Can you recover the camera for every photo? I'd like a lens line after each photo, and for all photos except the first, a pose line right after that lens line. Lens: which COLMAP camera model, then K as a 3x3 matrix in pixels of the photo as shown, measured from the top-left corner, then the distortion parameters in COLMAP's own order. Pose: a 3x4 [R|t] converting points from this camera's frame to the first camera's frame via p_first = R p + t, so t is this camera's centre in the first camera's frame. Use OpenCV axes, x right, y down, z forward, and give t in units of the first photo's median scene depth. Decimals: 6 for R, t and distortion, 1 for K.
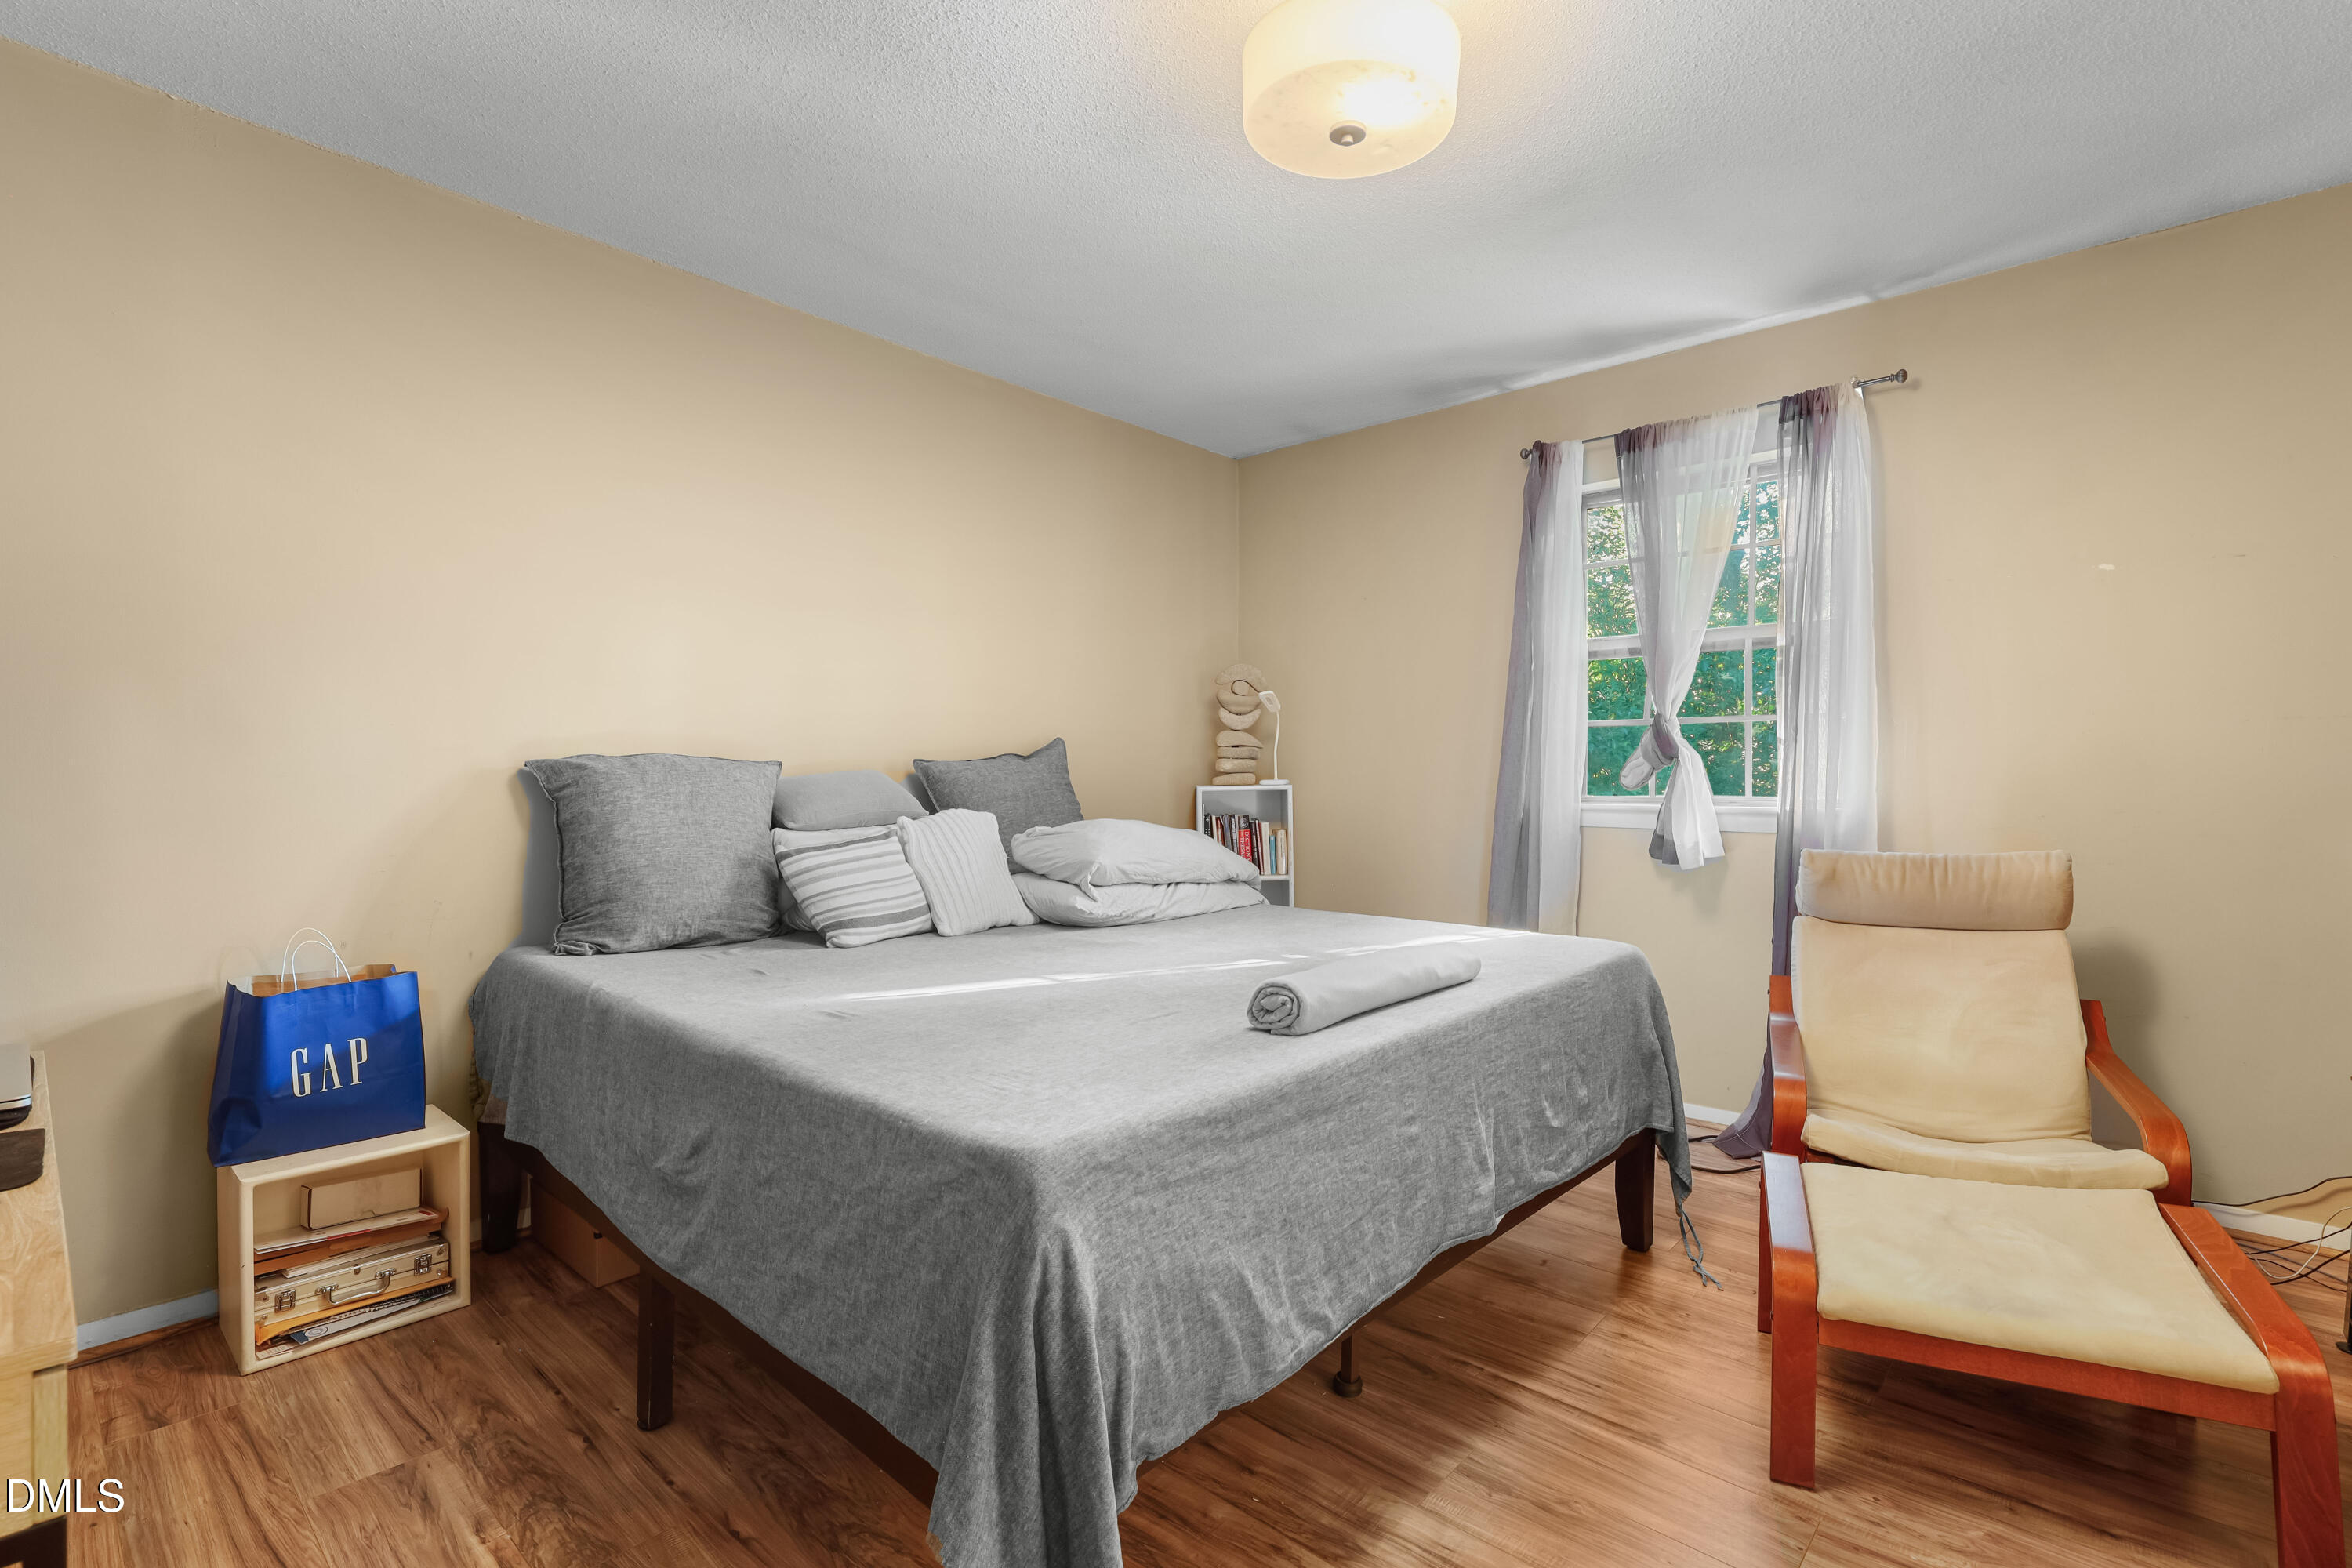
lens RADIAL K [[1103.6, 0, 1160.1], [0, 1103.6, 776.6], [0, 0, 1]] dist [-0.001096, -0.000017]
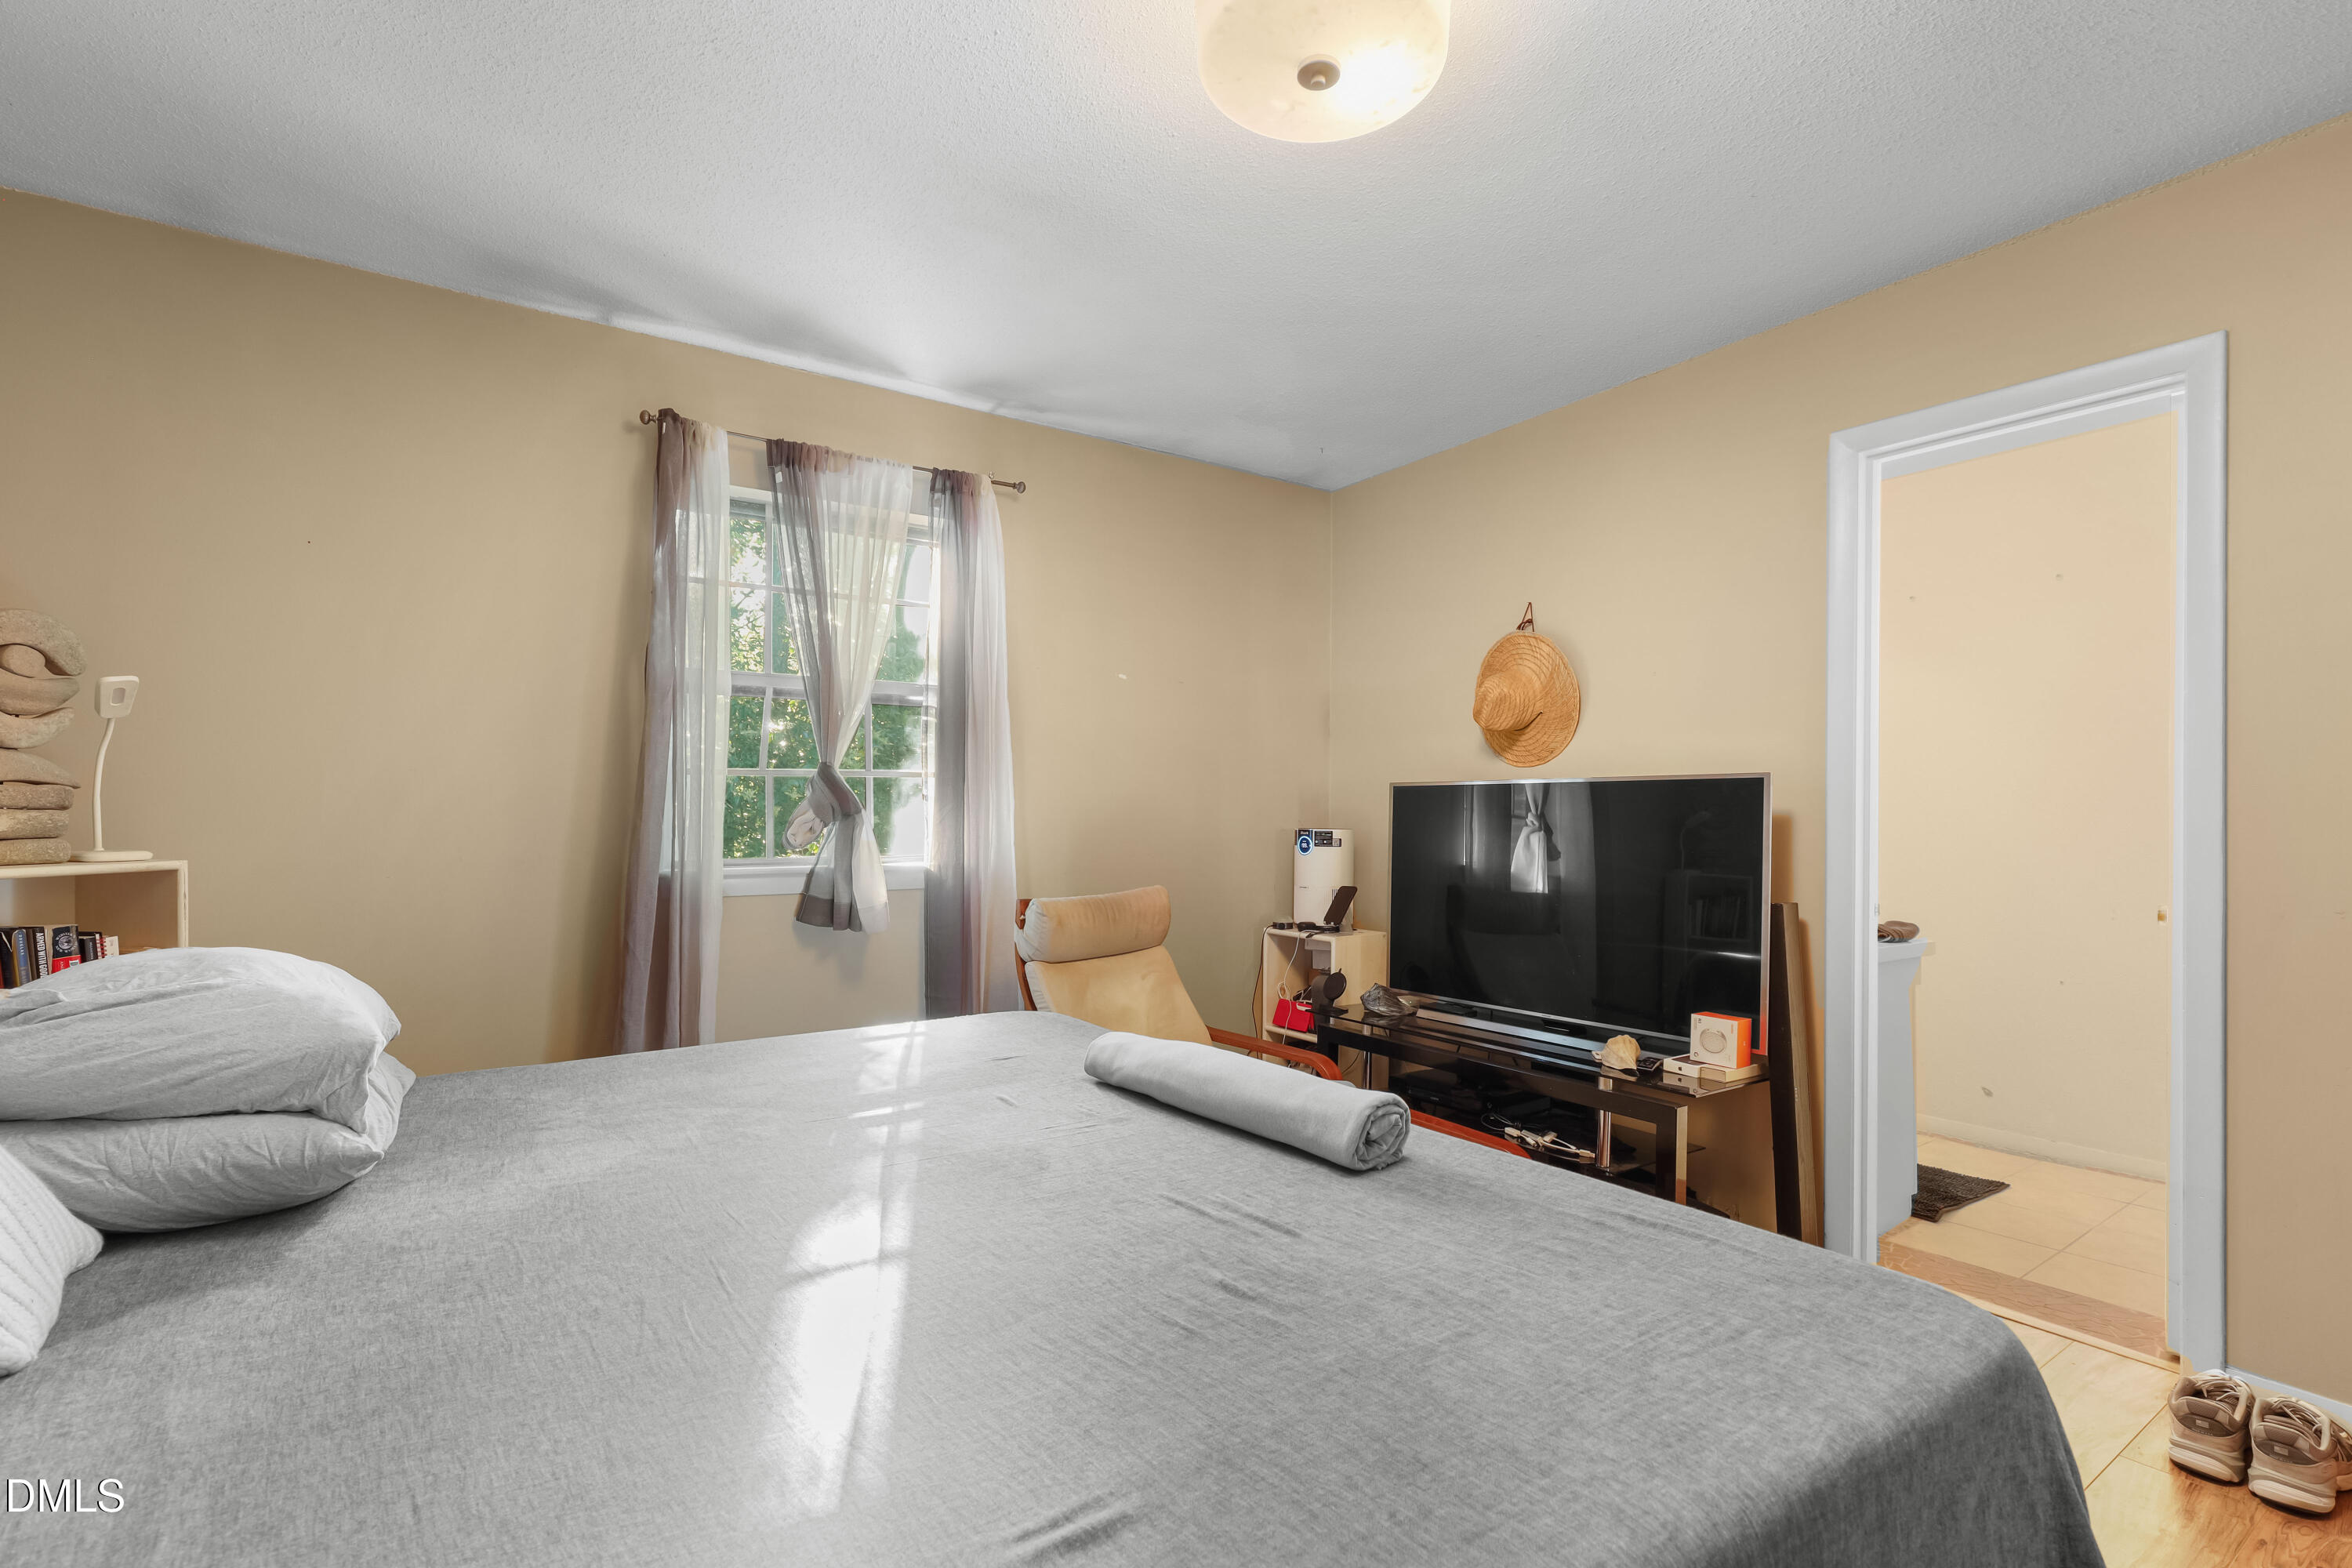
lens RADIAL K [[1103.6, 0, 1178.2], [0, 1103.6, 801.6], [0, 0, 1]] dist [-0.001096, -0.000017]
pose [[0.207260, 0.017422, 0.978131, -0.373456], [0.008444, 0.999772, -0.019597, -0.006676], [-0.978249, 0.012321, 0.207065, 0.524493]]
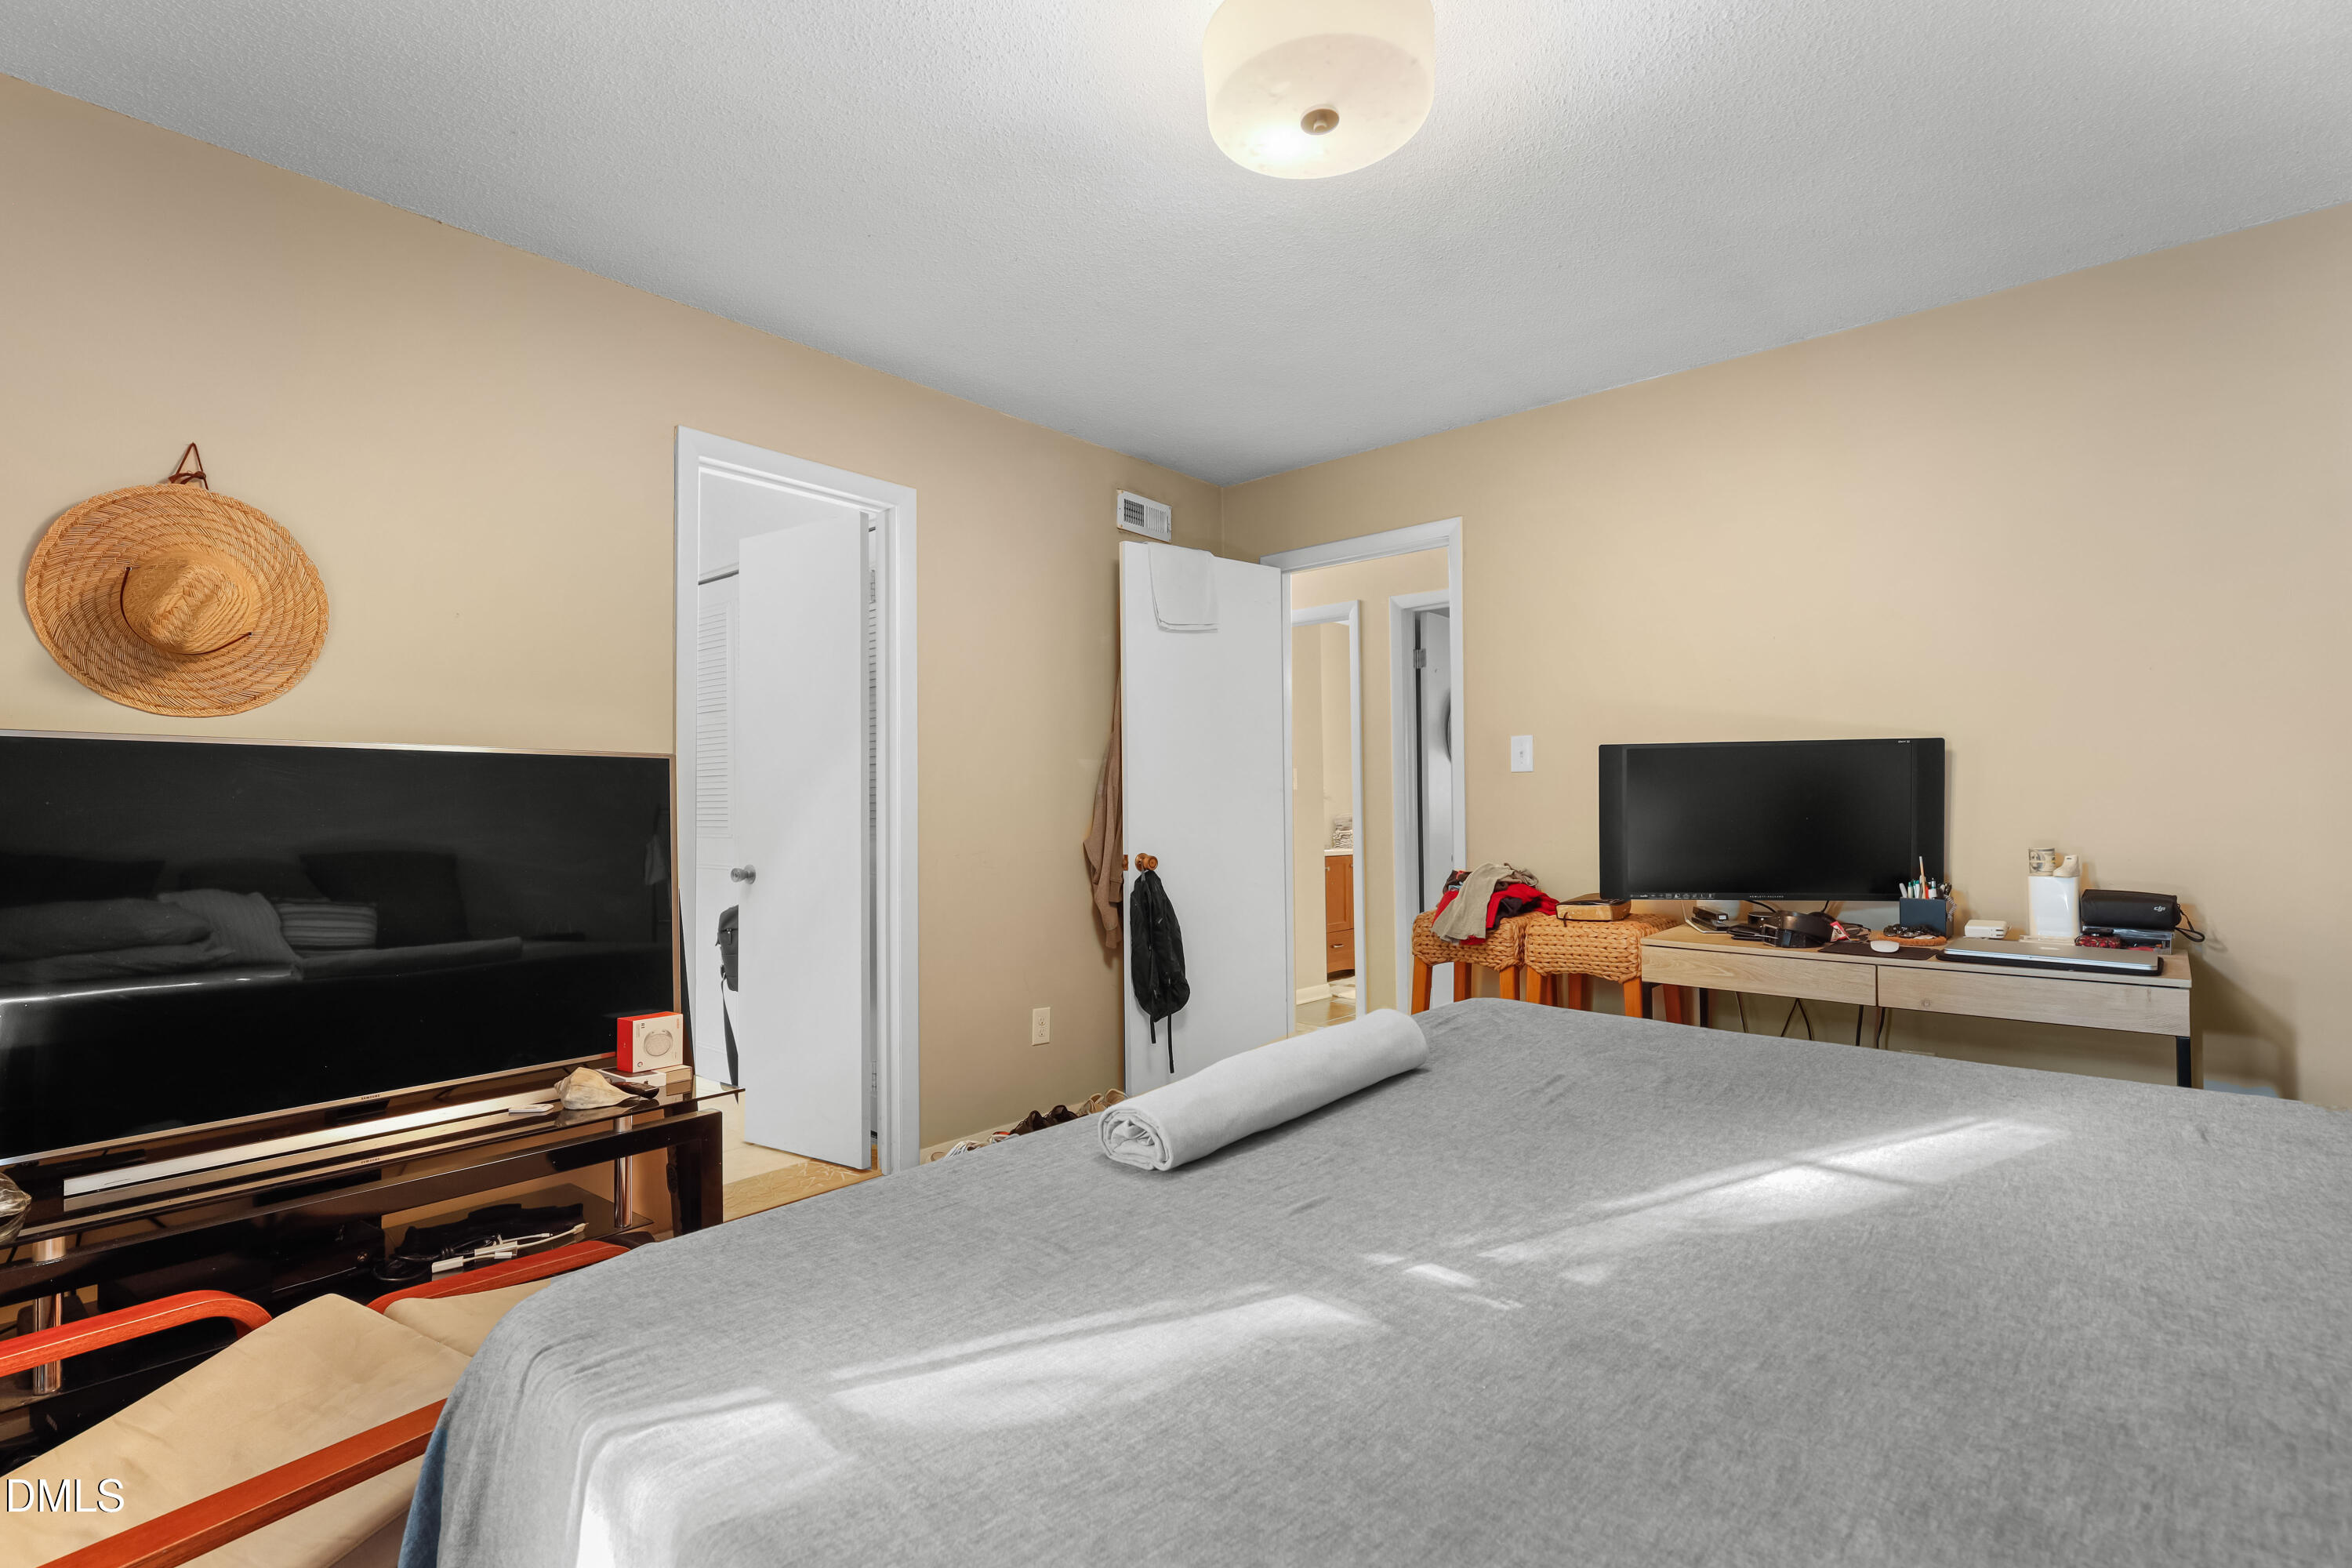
lens RADIAL K [[1103.6, 0, 1194.1], [0, 1103.6, 798.9], [0, 0, 1]] dist [-0.001096, -0.000017]
pose [[-0.997950, 0.007200, -0.063592, 0.189046], [0.006717, 0.999947, 0.007809, -0.011525], [0.063645, 0.007366, -0.997945, 1.075727]]
